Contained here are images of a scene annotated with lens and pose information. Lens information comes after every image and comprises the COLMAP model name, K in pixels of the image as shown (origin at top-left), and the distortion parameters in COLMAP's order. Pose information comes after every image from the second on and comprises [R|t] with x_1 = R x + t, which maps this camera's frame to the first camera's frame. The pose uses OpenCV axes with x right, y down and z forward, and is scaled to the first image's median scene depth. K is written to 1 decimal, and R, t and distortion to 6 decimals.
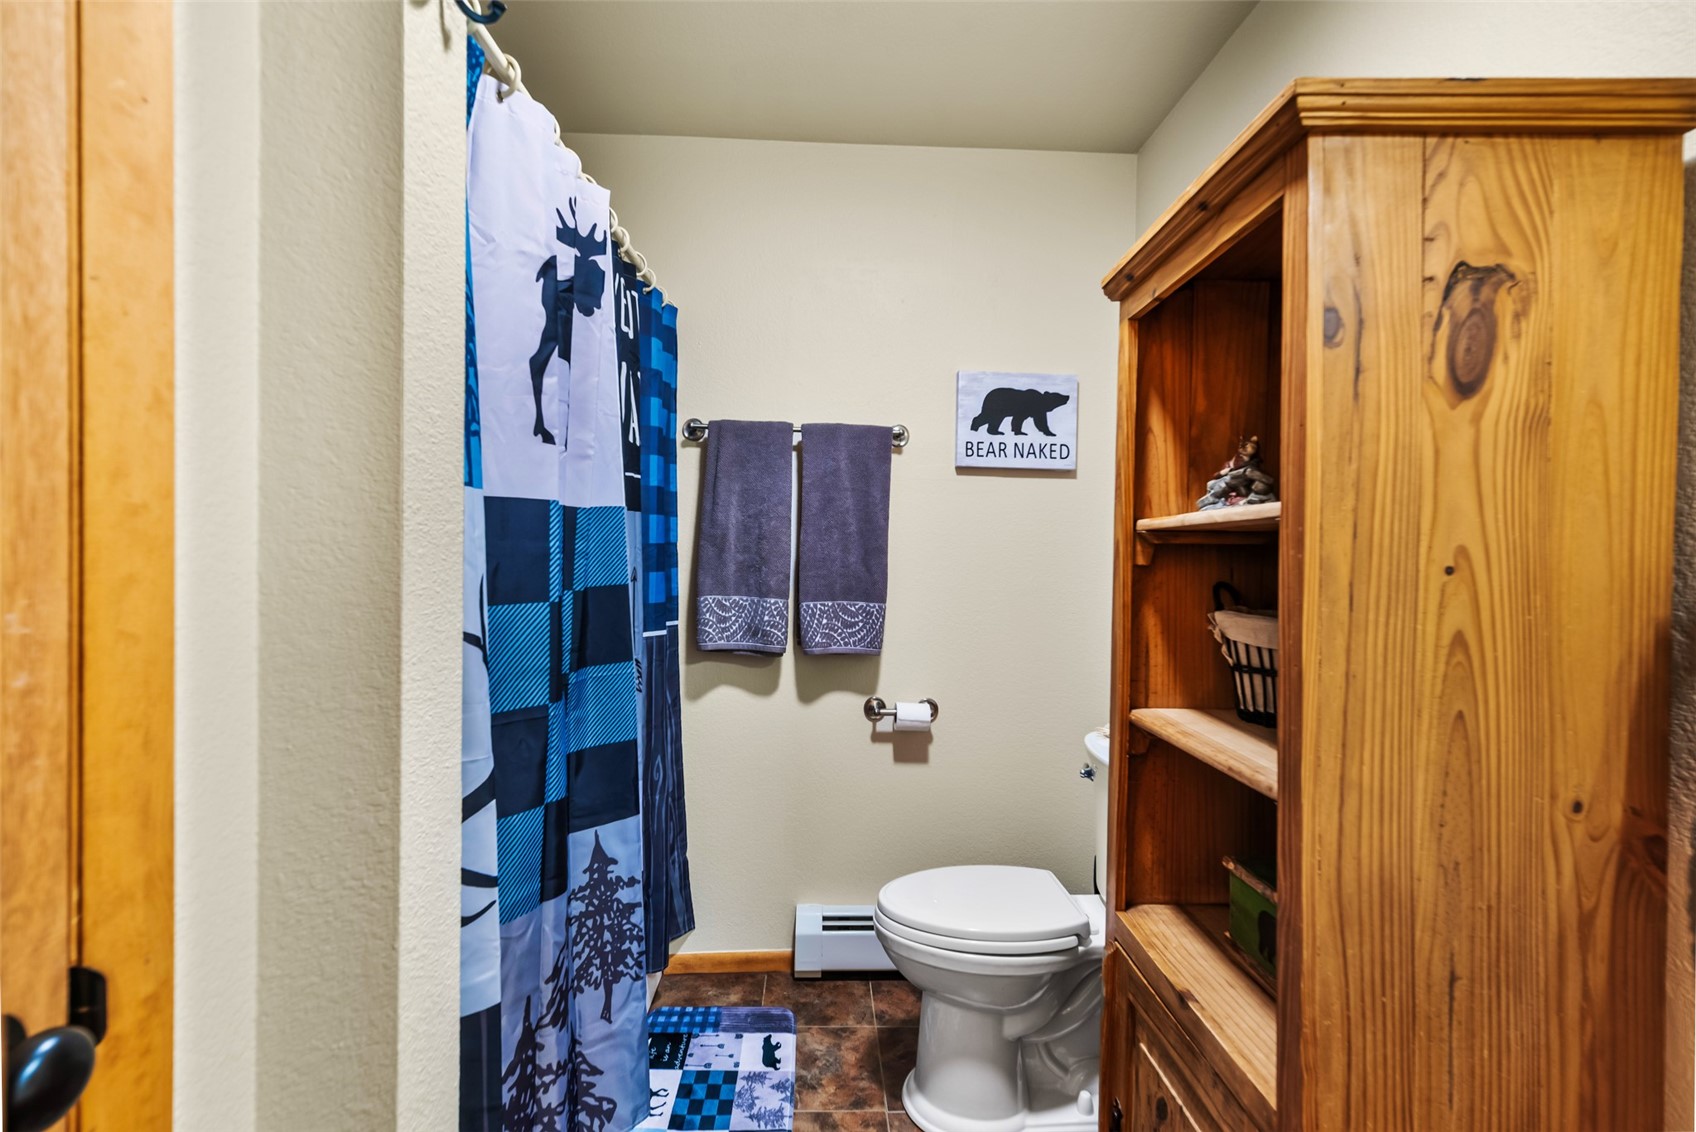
lens RADIAL K [[731.2, 0, 847.7], [0, 731.2, 558.6], [0, 0, 1]] dist [0.006772, 0.000916]
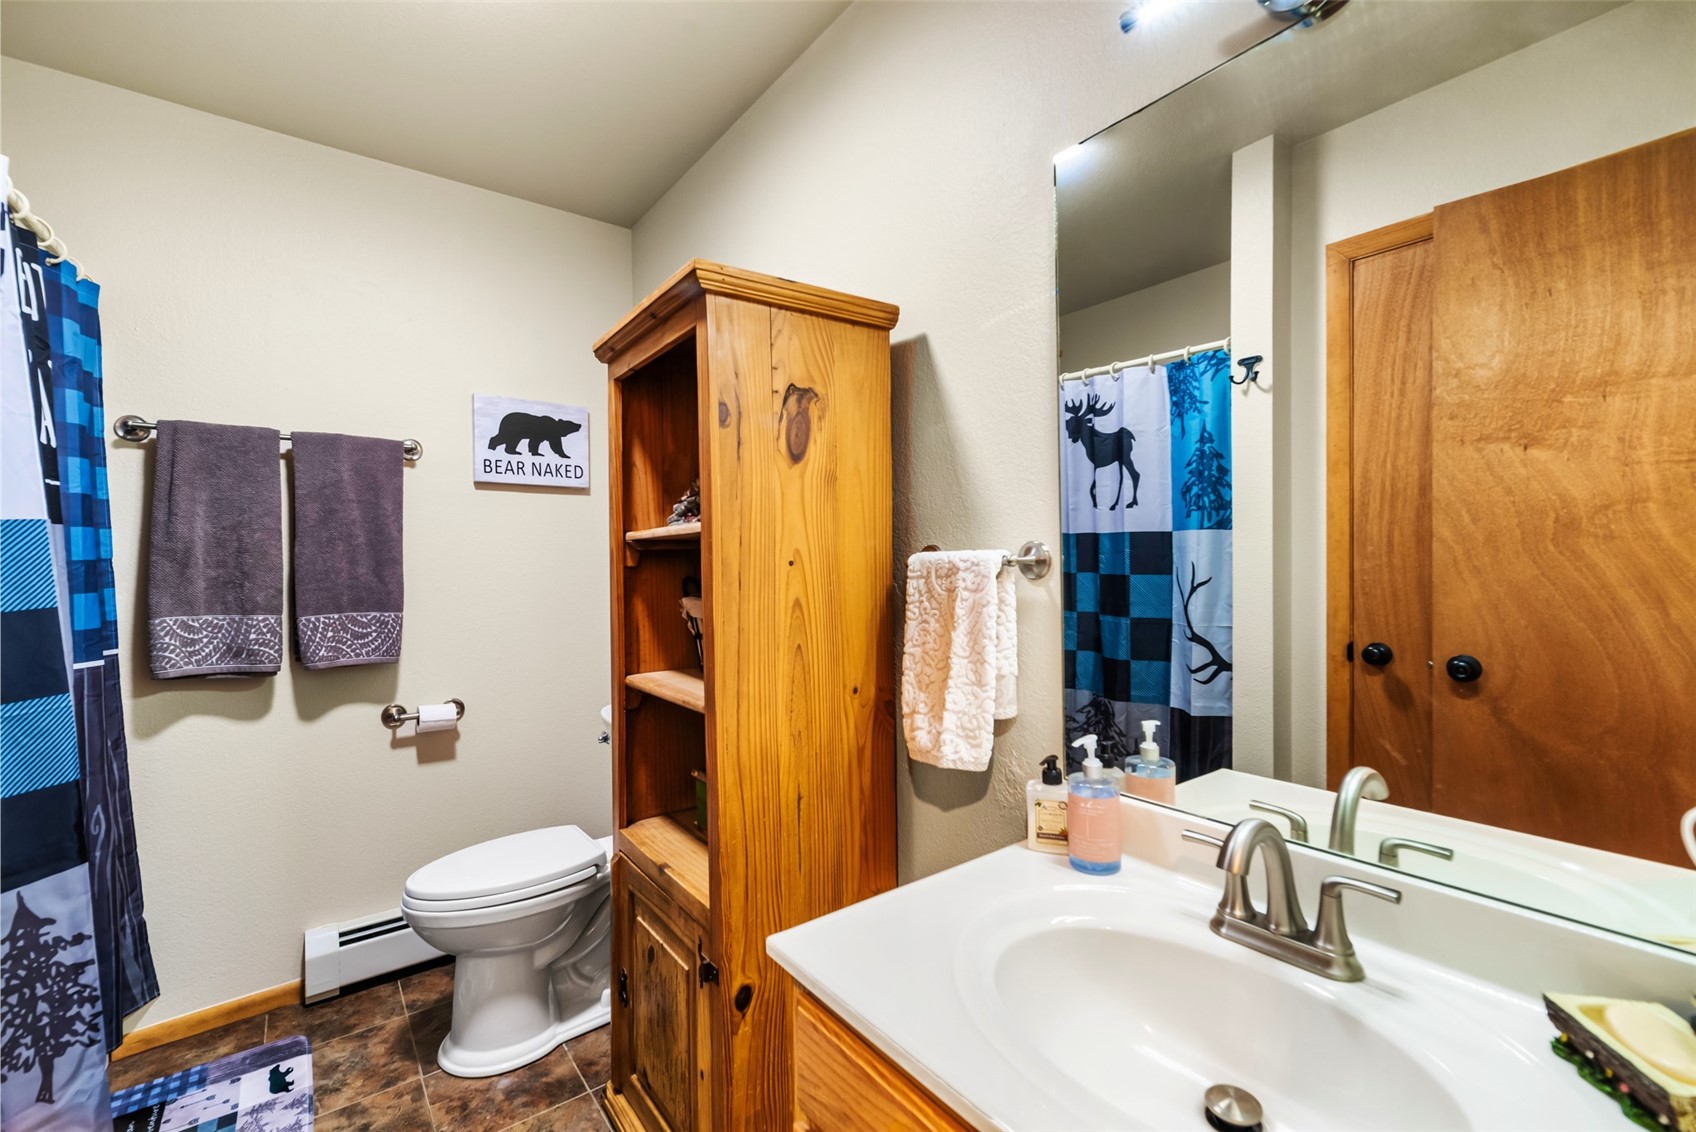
lens RADIAL K [[731.2, 0, 861.6], [0, 731.2, 568.6], [0, 0, 1]] dist [0.006772, 0.000916]
pose [[0.815154, -0.034150, 0.578237, -0.021750], [0.030544, 0.999406, 0.015966, 0.003870], [-0.578439, 0.004647, 0.815712, -0.291132]]
